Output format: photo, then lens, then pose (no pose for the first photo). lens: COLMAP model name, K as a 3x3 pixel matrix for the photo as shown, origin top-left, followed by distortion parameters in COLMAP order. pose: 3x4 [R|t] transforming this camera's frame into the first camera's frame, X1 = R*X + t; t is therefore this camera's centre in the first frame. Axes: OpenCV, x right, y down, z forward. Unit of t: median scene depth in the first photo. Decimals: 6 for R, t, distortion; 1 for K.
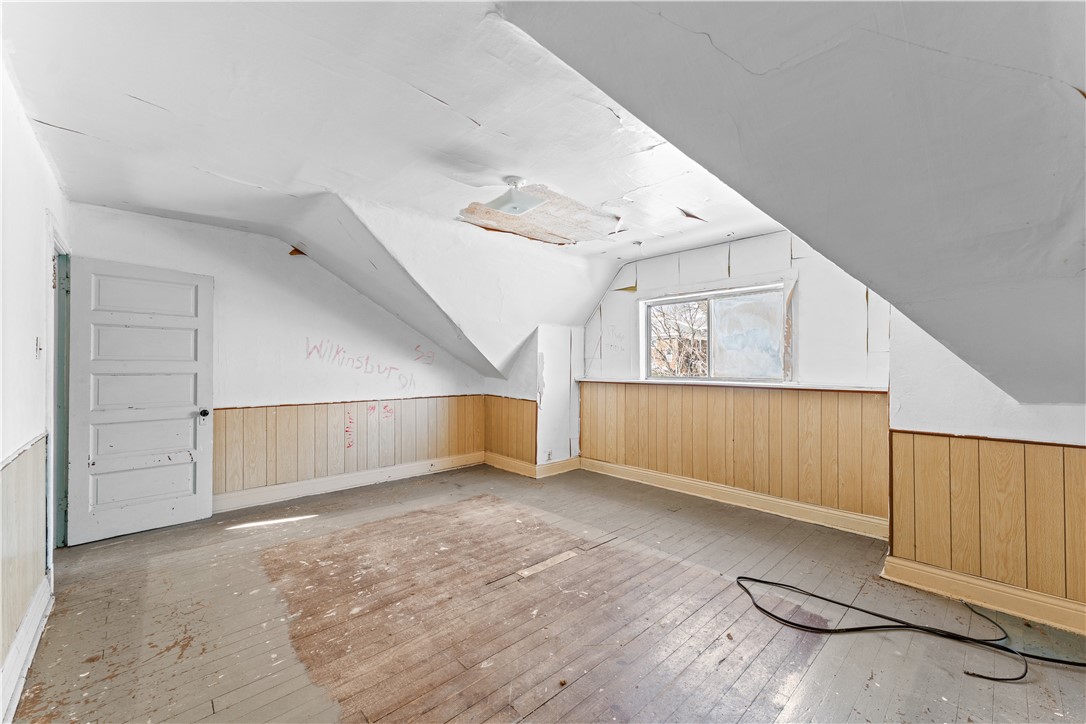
lens RADIAL K [[438.8, 0, 547.7], [0, 438.8, 360.9], [0, 0, 1]] dist [0.002325, -0.000130]
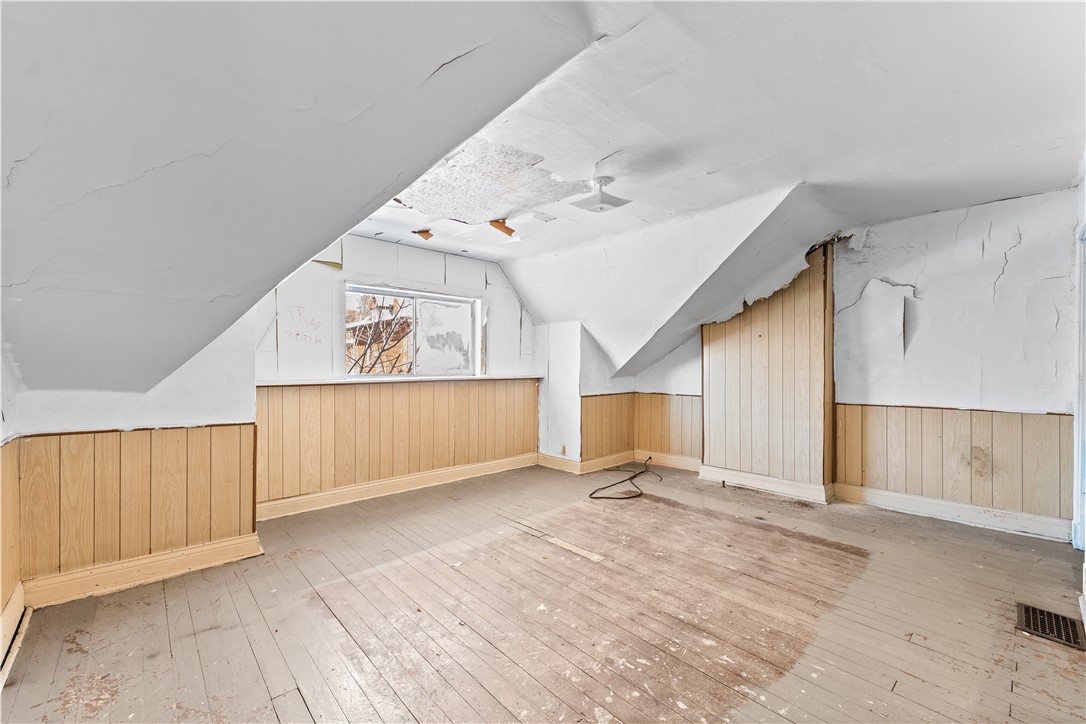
lens RADIAL K [[438.8, 0, 547.7], [0, 438.8, 365.6], [0, 0, 1]] dist [0.002325, -0.000130]
pose [[0.003297, -0.004958, 0.999982, -0.957628], [-0.012374, 0.999911, 0.004999, 0.013687], [-0.999918, -0.012390, 0.003235, 0.970012]]
